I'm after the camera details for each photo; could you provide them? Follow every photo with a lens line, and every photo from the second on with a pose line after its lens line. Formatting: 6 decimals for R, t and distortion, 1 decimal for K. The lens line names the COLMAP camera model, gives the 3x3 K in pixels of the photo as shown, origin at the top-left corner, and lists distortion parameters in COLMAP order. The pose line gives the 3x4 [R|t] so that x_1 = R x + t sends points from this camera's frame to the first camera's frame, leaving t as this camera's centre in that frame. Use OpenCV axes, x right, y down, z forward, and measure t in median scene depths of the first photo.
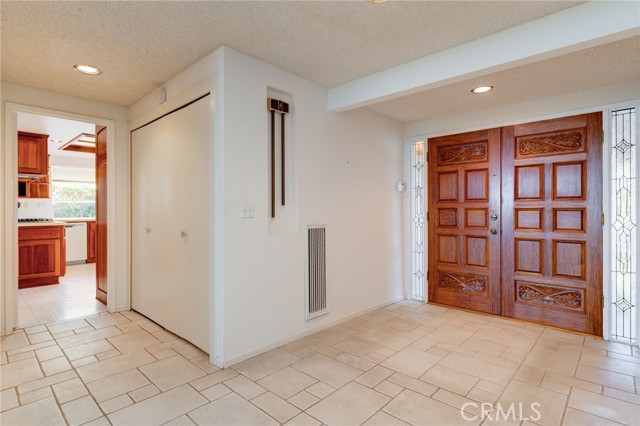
lens RADIAL K [[326.9, 0, 318.1], [0, 326.9, 211.9], [0, 0, 1]] dist [0.000136, -0.000050]
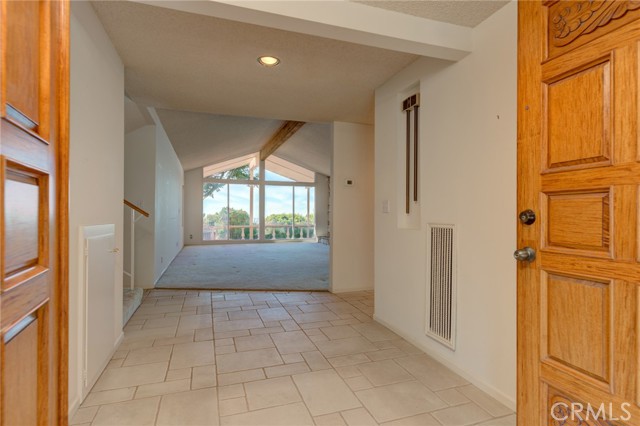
lens RADIAL K [[326.9, 0, 318.2], [0, 326.9, 213.6], [0, 0, 1]] dist [0.000136, -0.000050]
pose [[-0.467014, -0.001851, -0.884248, 0.857353], [-0.008556, 0.999960, 0.002425, 0.017470], [0.884209, 0.008698, -0.467011, 1.157408]]
